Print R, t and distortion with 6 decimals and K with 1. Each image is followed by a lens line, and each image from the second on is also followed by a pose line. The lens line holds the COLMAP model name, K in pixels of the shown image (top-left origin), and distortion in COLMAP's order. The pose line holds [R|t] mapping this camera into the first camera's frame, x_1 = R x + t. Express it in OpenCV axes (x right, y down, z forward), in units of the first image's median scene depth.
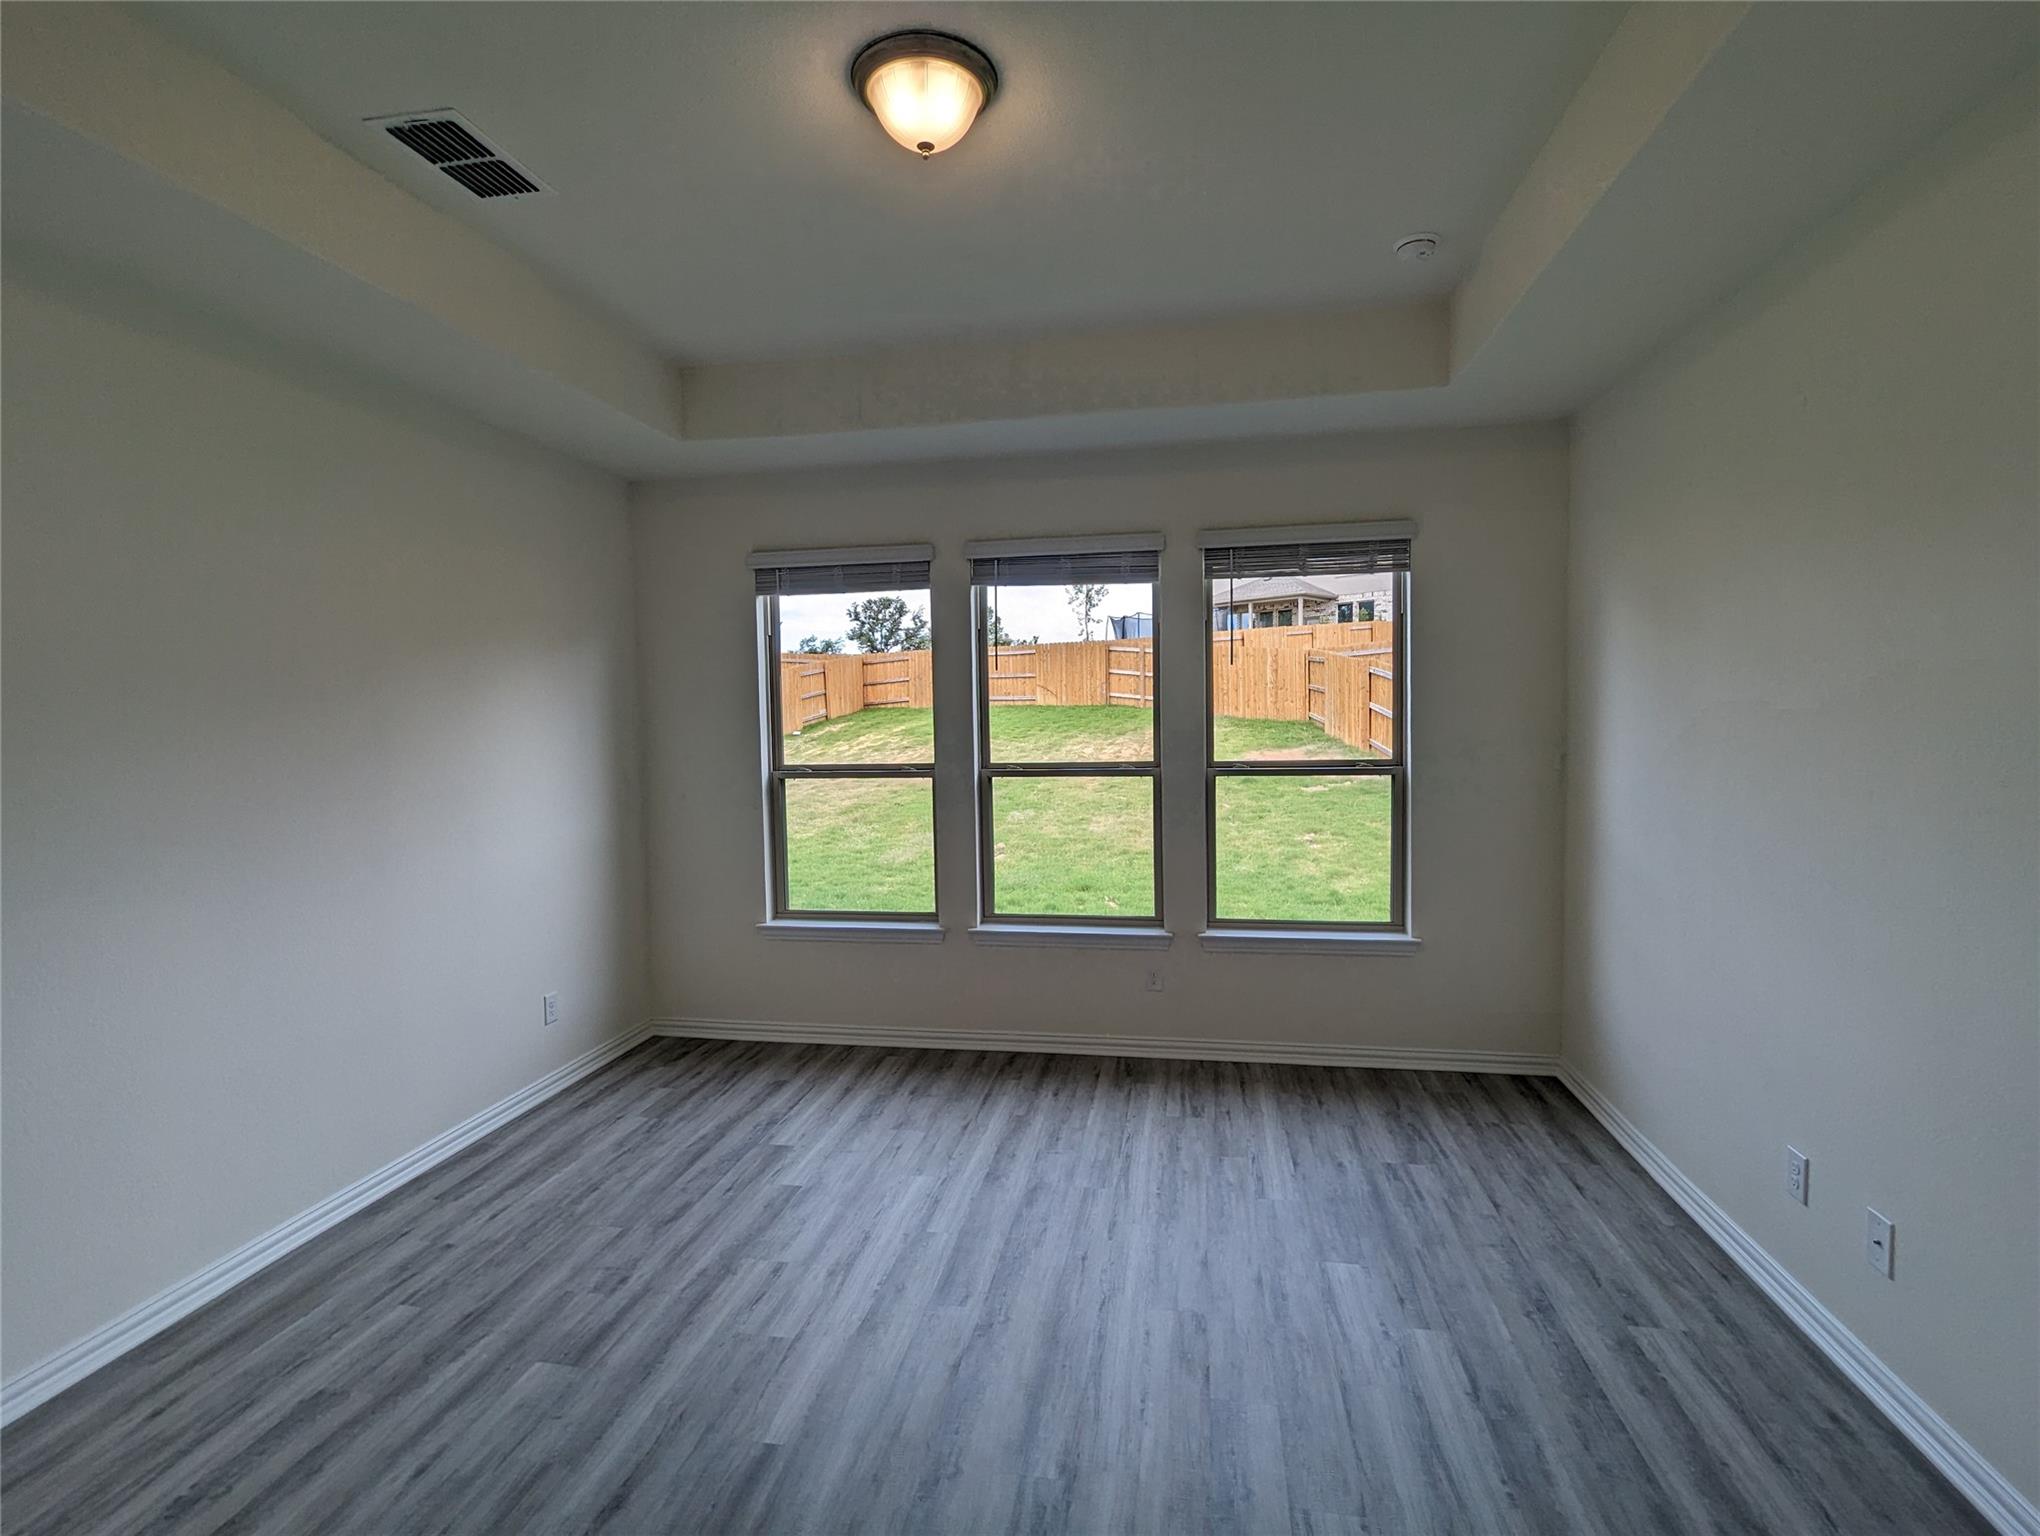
lens RADIAL K [[970.2, 0, 1021.8], [0, 970.2, 764.2], [0, 0, 1]] dist [-0.002028, 0.002020]
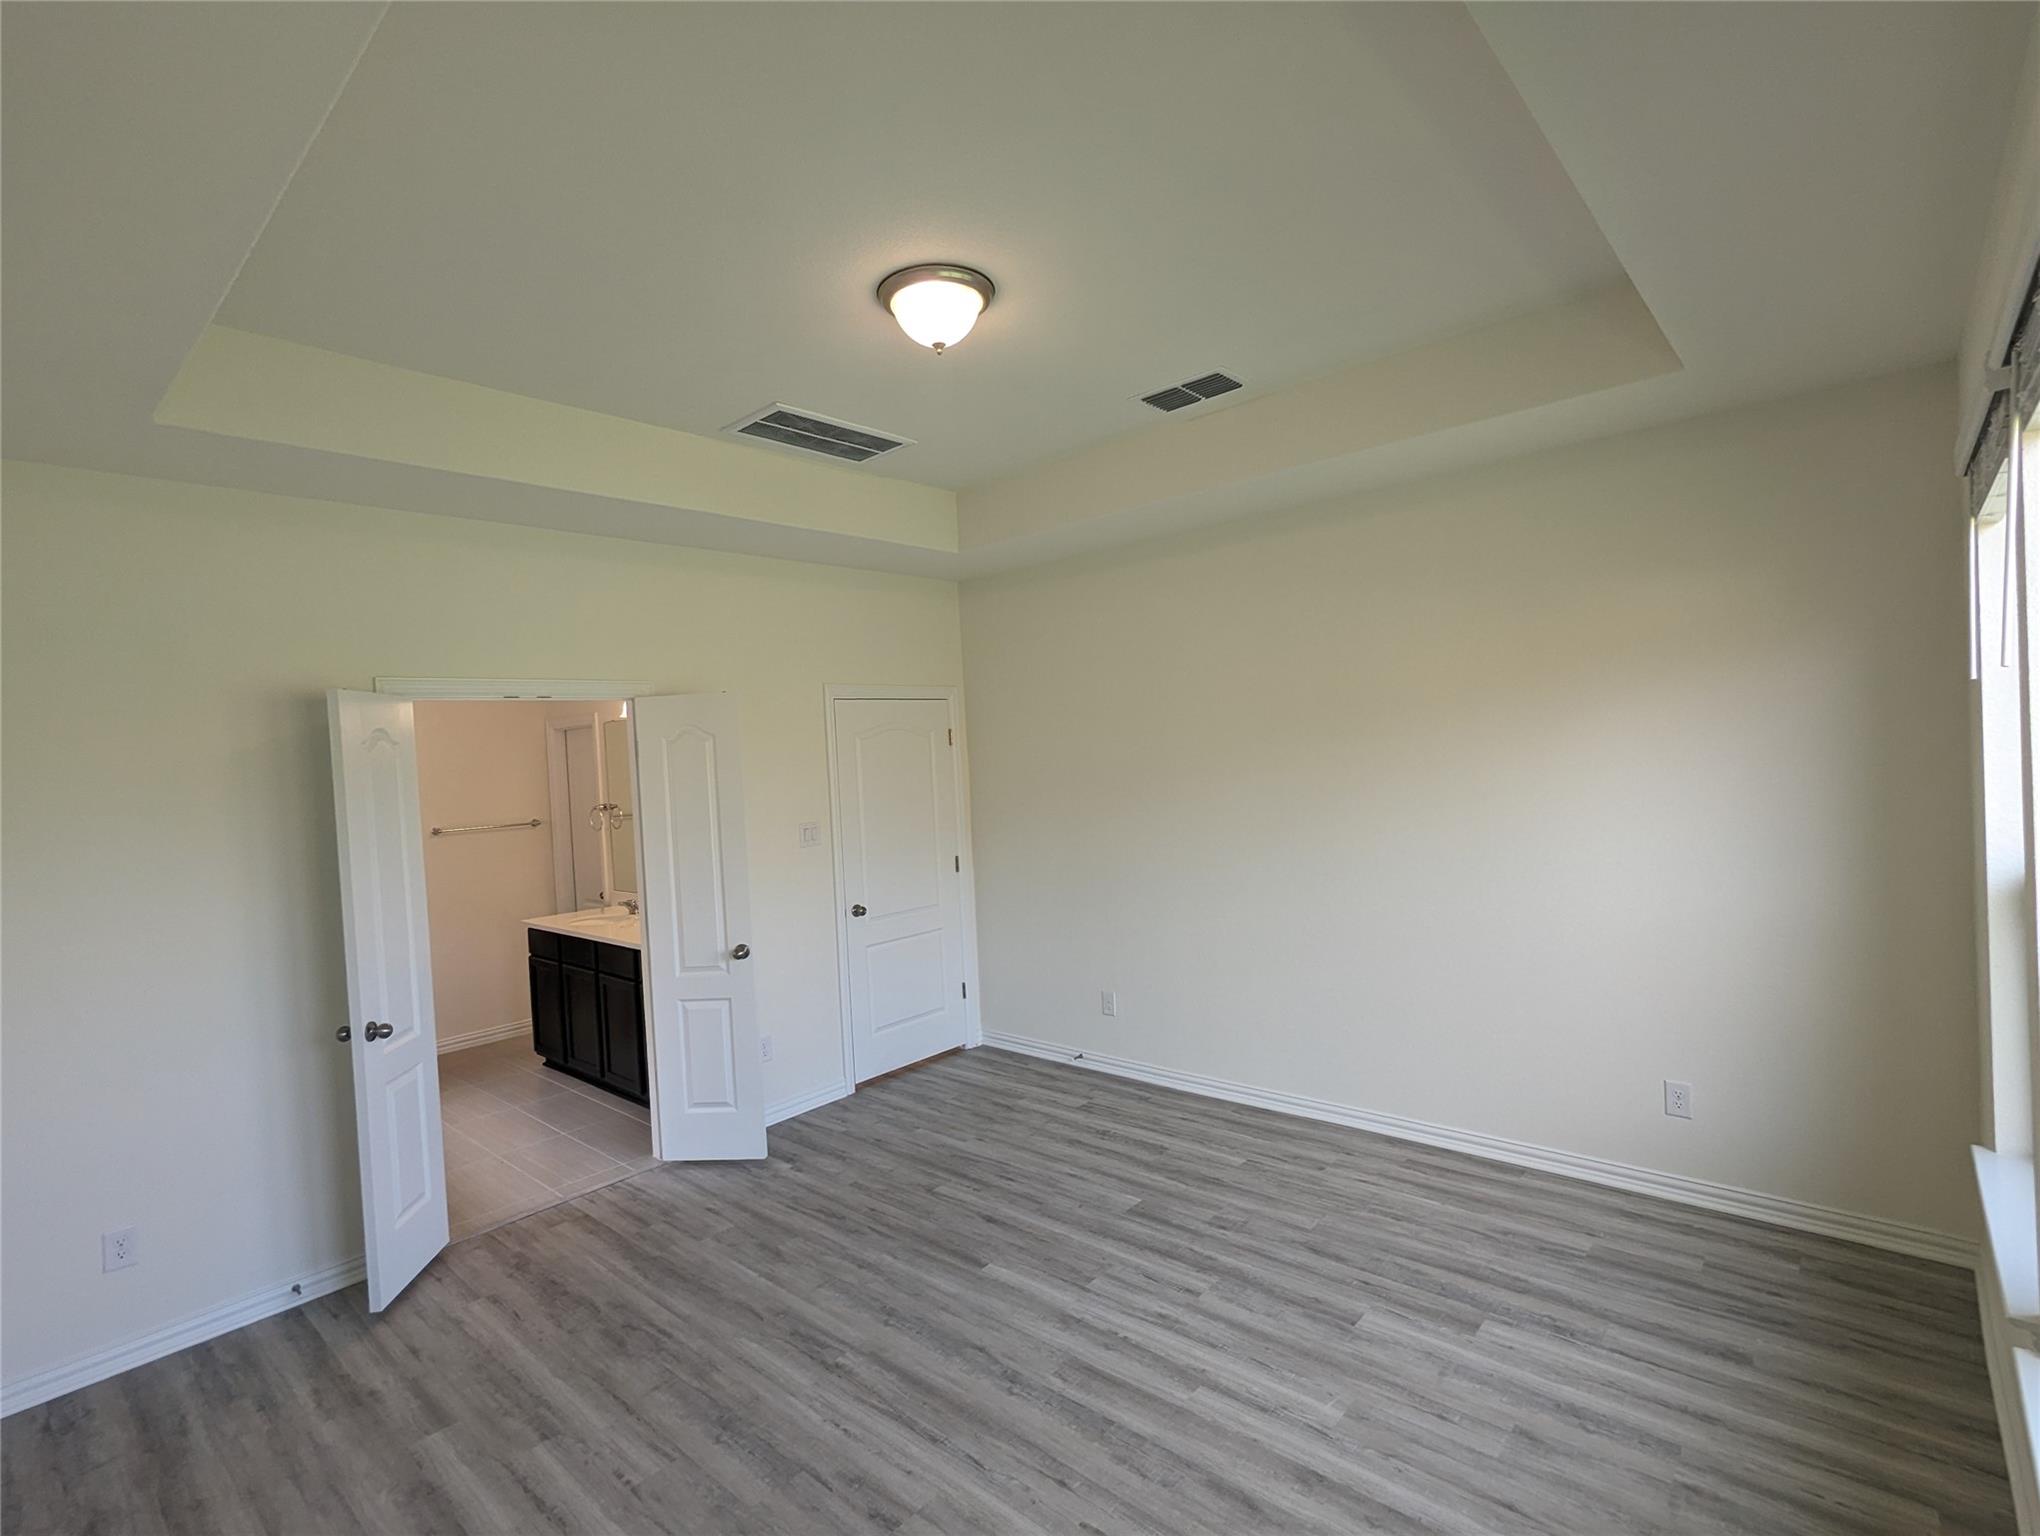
lens RADIAL K [[970.2, 0, 1024.8], [0, 970.2, 768.4], [0, 0, 1]] dist [-0.002028, 0.002020]
pose [[-0.518491, 0.059766, -0.852992, 0.593689], [0.015415, 0.998046, 0.060559, -0.109878], [0.854944, 0.018251, -0.518399, 1.116186]]
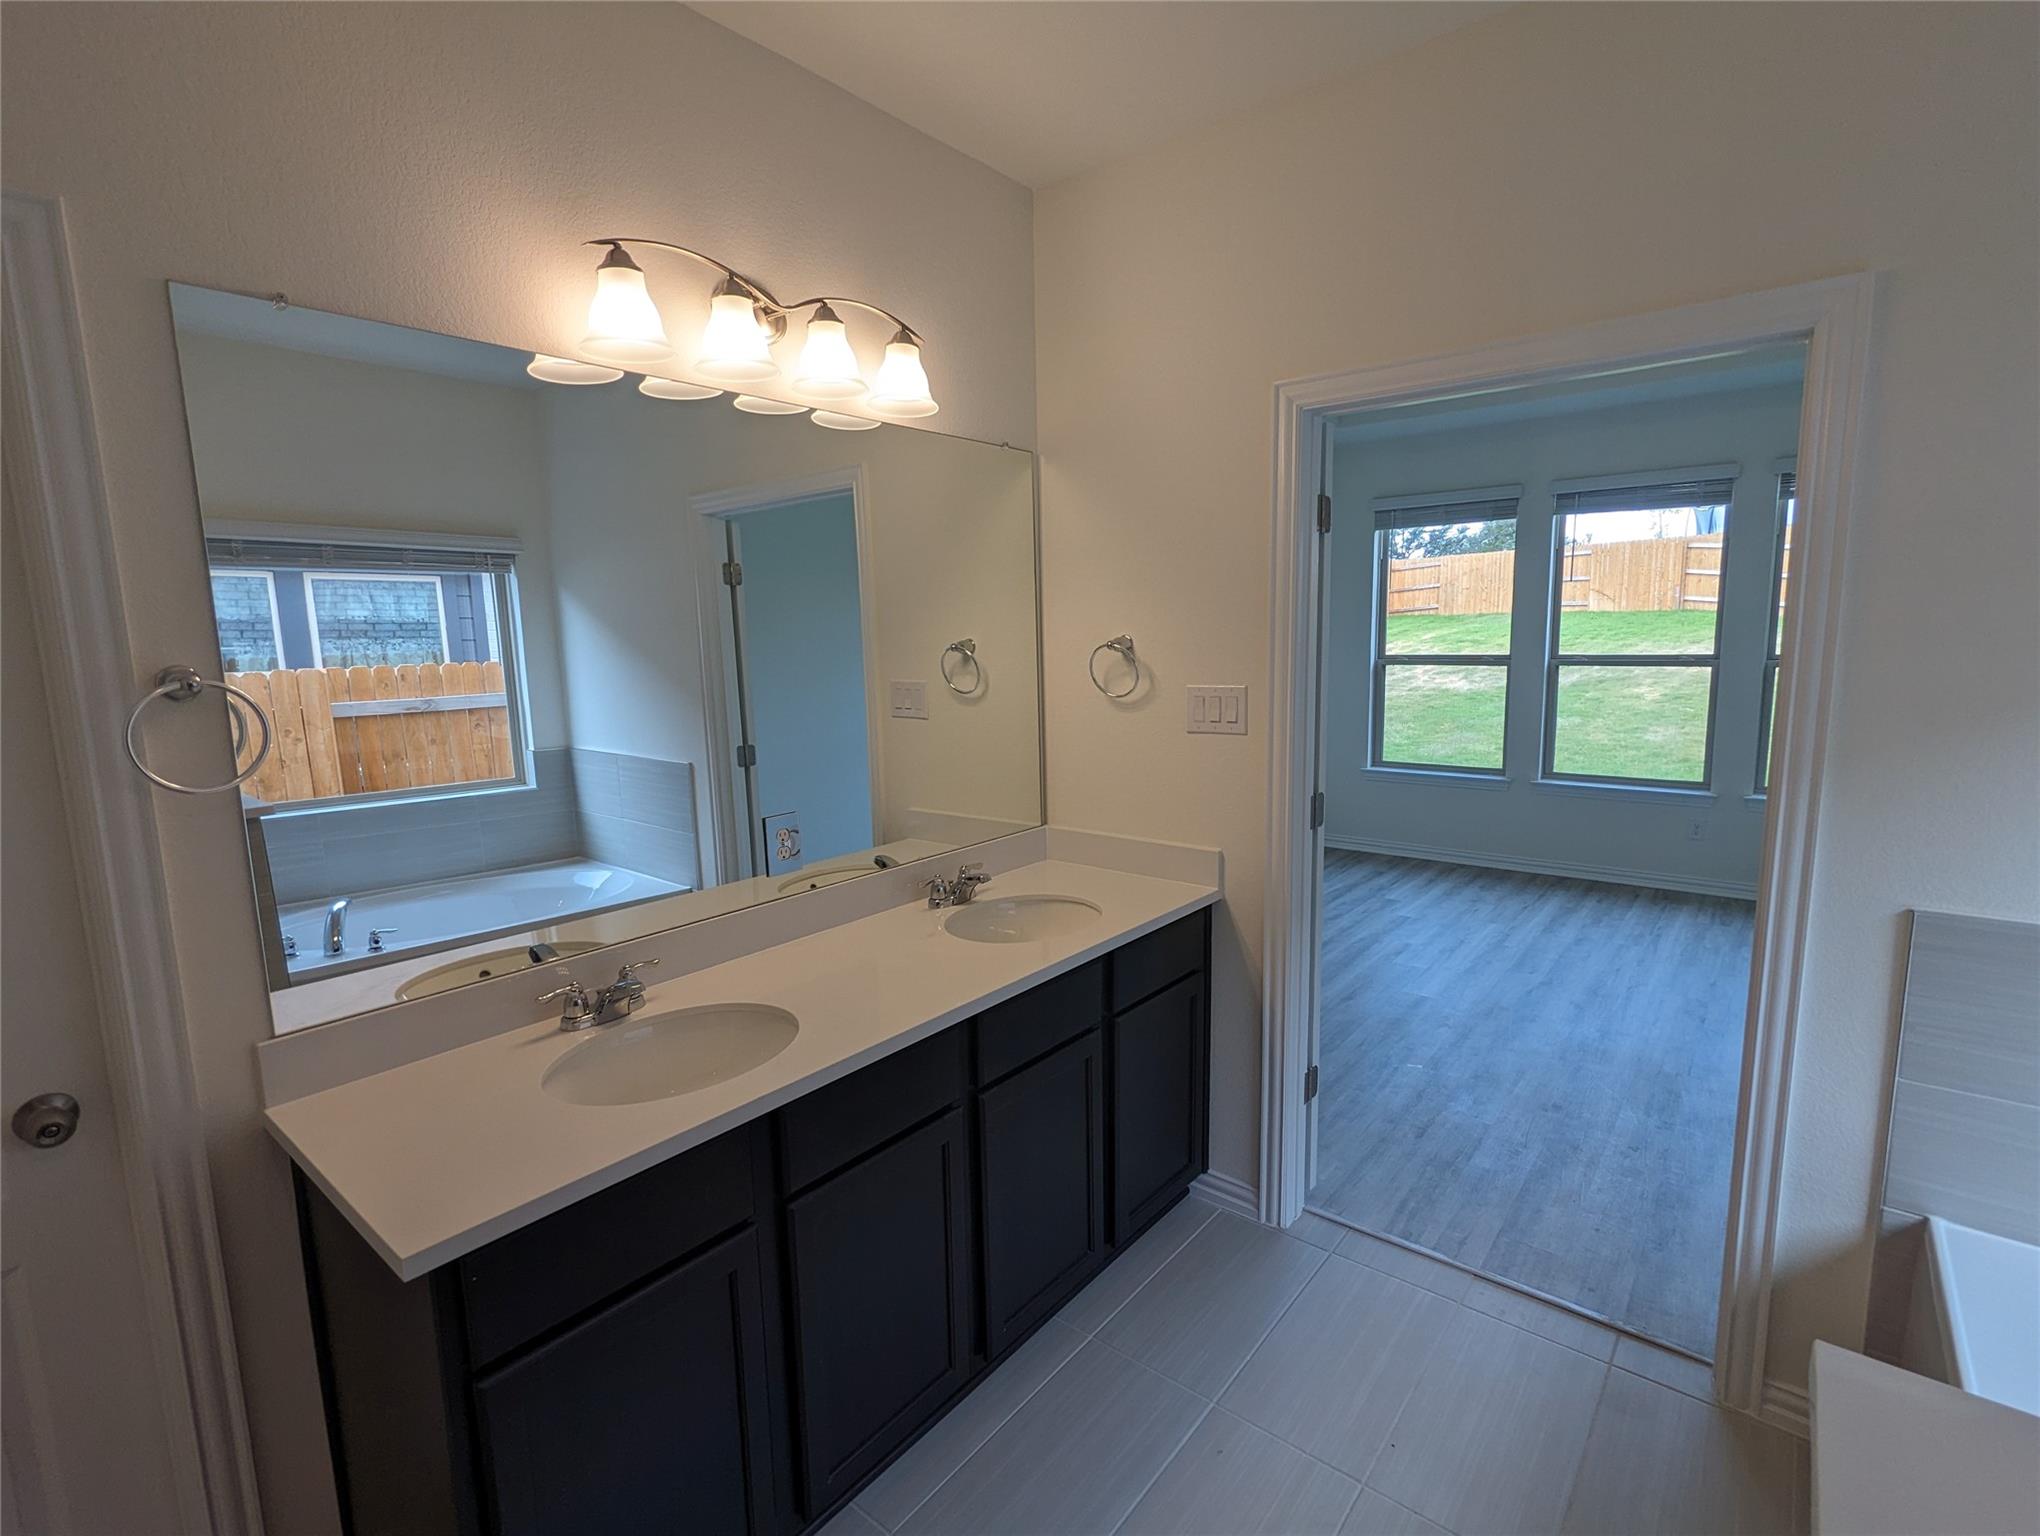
lens RADIAL K [[970.2, 0, 1026.2], [0, 970.2, 768.3], [0, 0, 1]] dist [-0.002028, 0.002020]
pose [[0.876937, 0.068045, -0.475764, -0.039795], [-0.021839, 0.994546, 0.101989, 0.043517], [0.480109, -0.079048, 0.873640, -0.622866]]
